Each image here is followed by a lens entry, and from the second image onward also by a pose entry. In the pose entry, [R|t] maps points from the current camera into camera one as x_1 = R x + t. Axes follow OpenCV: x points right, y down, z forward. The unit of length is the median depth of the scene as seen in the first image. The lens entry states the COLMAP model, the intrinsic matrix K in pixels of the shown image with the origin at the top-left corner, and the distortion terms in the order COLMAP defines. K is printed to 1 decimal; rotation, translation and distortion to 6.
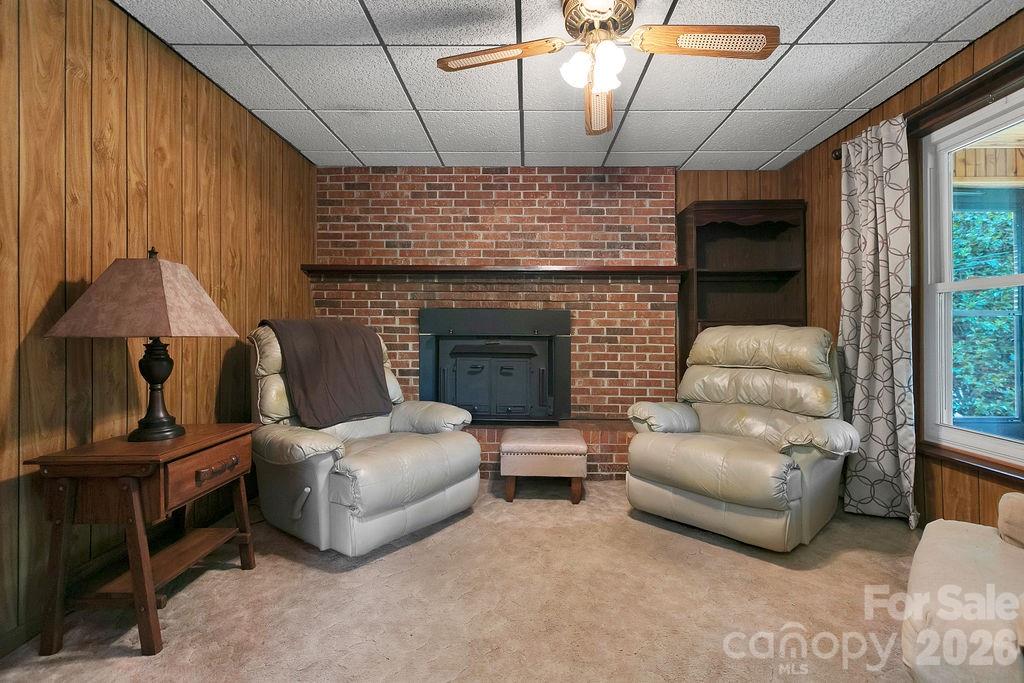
lens RADIAL K [[469.2, 0, 522.3], [0, 469.2, 327.5], [0, 0, 1]] dist [0.000759, 0.000319]
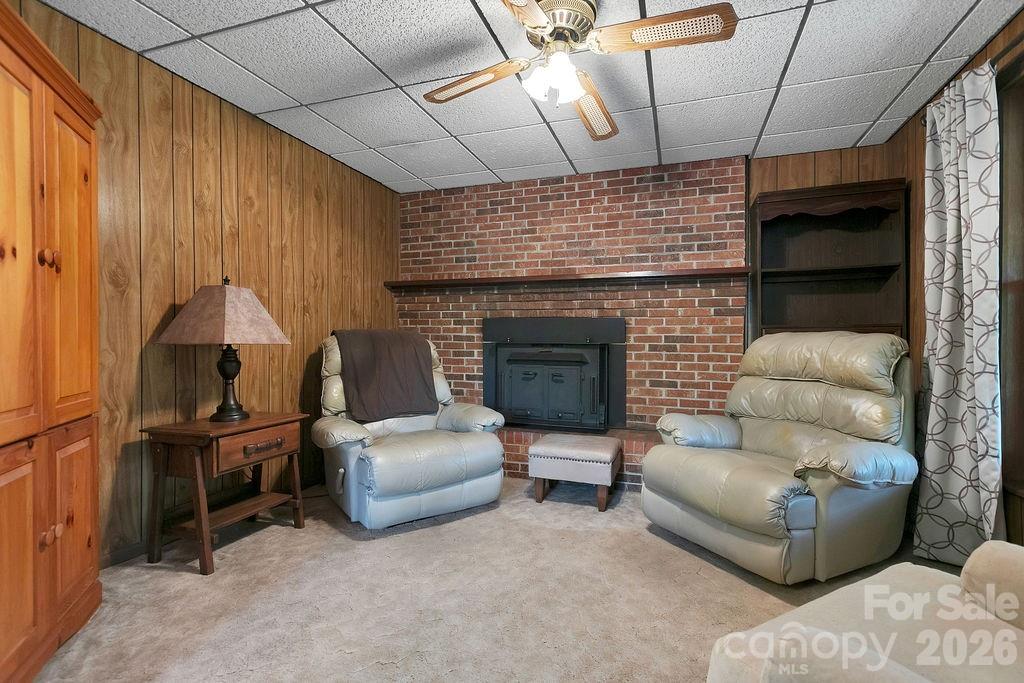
lens RADIAL K [[469.6, 0, 512.3], [0, 469.6, 347.7], [0, 0, 1]] dist [-0.000804, -0.000383]
pose [[0.949257, 0.003726, -0.314480, 0.276479], [0.004438, 0.999672, 0.025240, 0.000301], [0.314471, -0.025355, 0.948928, -0.003385]]
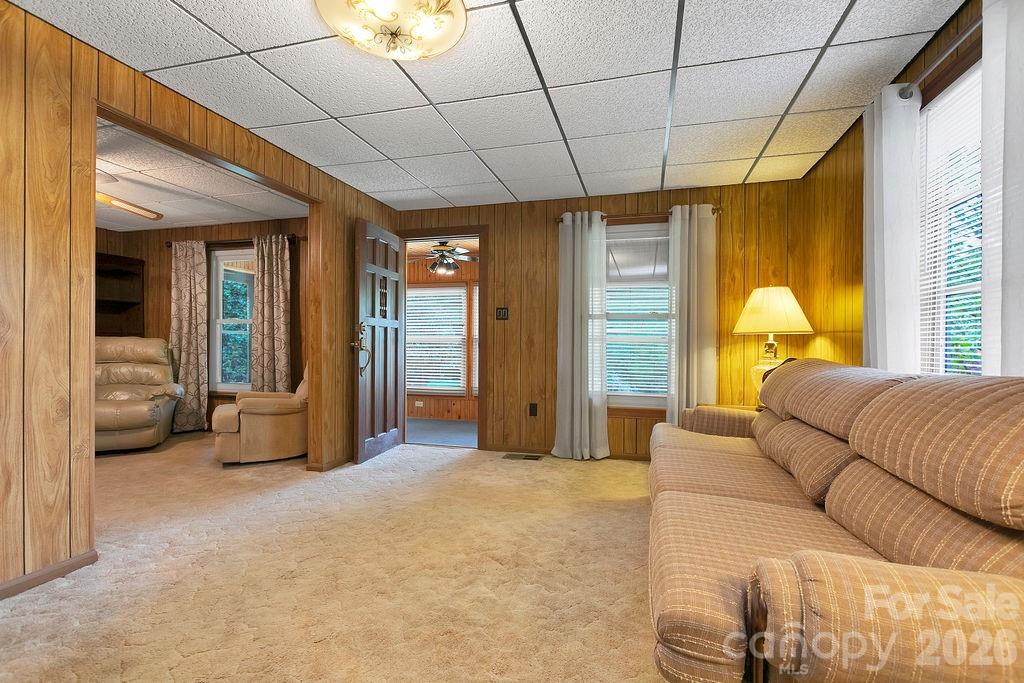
lens RADIAL K [[466.5, 0, 516.8], [0, 466.5, 341.8], [0, 0, 1]] dist [0.003398, 0.000621]
pose [[0.254994, 0.000721, 0.966942, -0.844095], [-0.011955, 0.999926, 0.002407, -0.009059], [-0.966869, -0.012174, 0.254984, -0.887270]]
